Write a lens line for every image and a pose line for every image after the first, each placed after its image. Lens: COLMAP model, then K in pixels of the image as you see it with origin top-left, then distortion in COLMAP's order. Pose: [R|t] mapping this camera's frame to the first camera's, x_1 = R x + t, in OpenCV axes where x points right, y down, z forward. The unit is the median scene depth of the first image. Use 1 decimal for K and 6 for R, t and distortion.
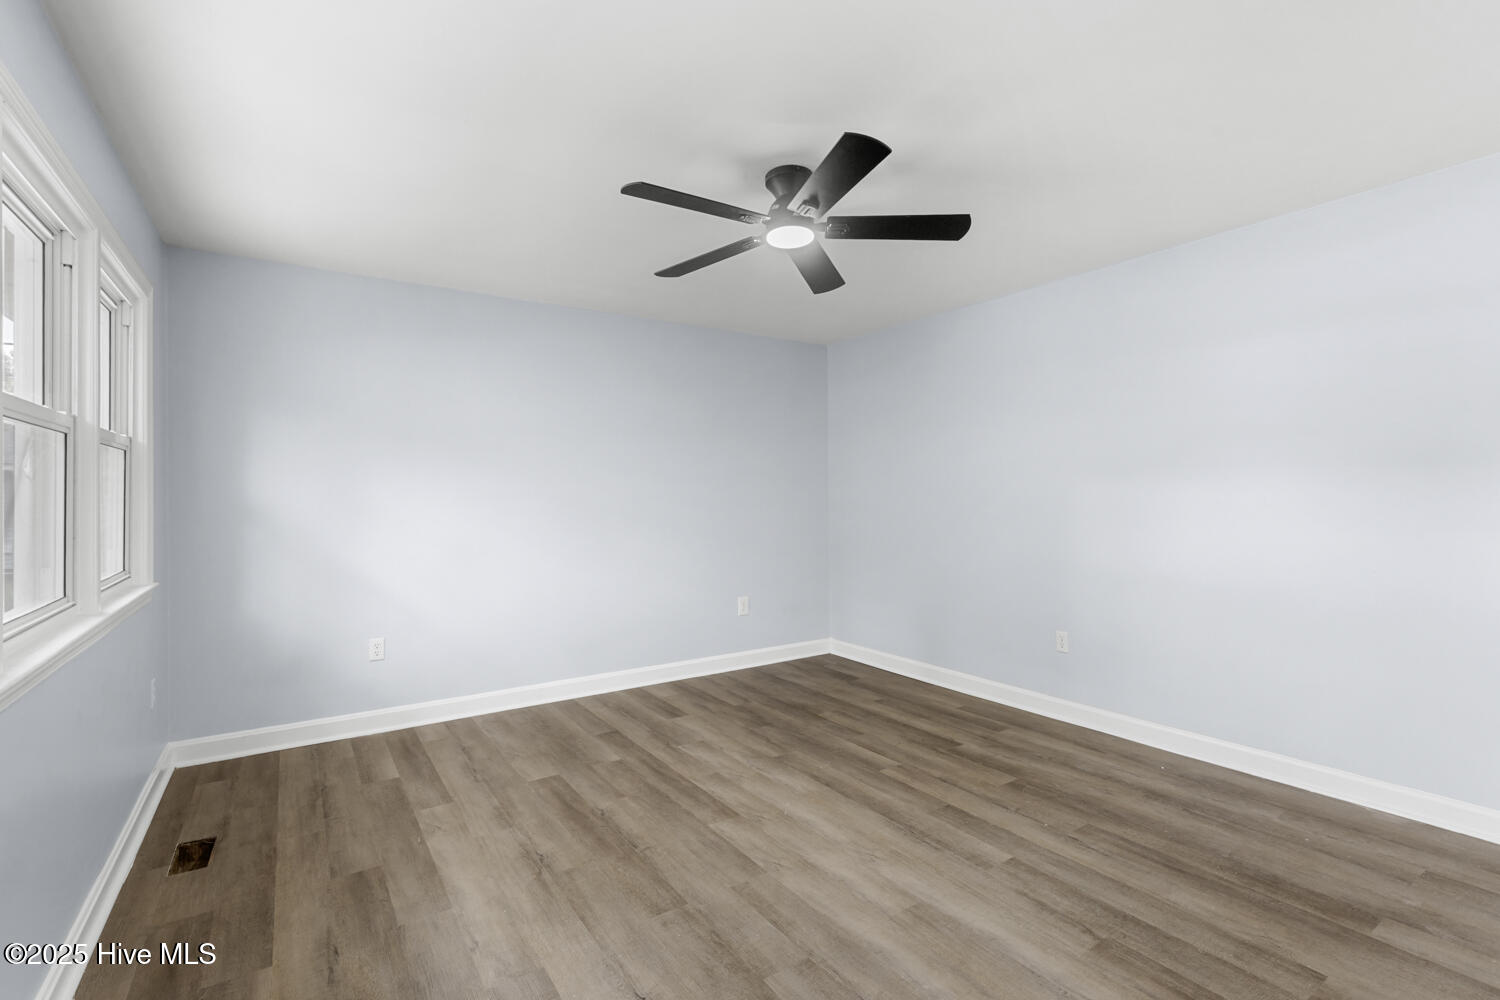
lens RADIAL K [[682.7, 0, 750.0], [0, 682.7, 500.0], [0, 0, 1]] dist [-0.000558, 0.000050]
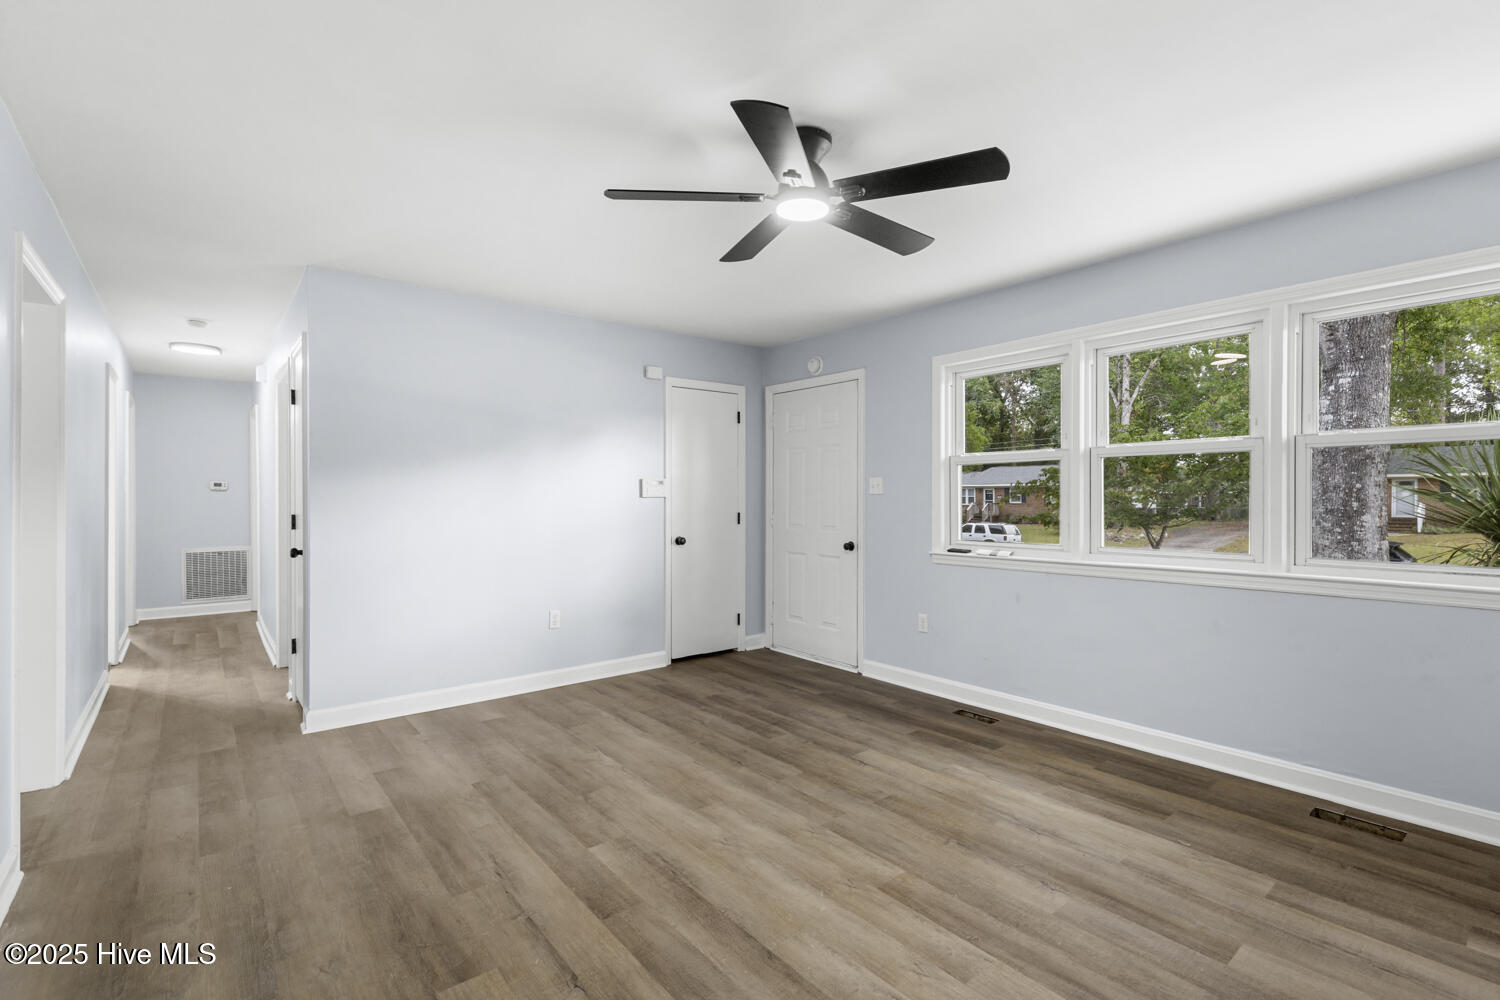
lens RADIAL K [[682.7, 0, 750.0], [0, 682.7, 500.0], [0, 0, 1]] dist [-0.000558, 0.000050]
pose [[-0.995497, 0.009317, -0.094333, 0.218439], [0.008455, 0.999919, 0.009529, -0.006065], [0.094414, 0.008688, -0.995495, 1.888507]]
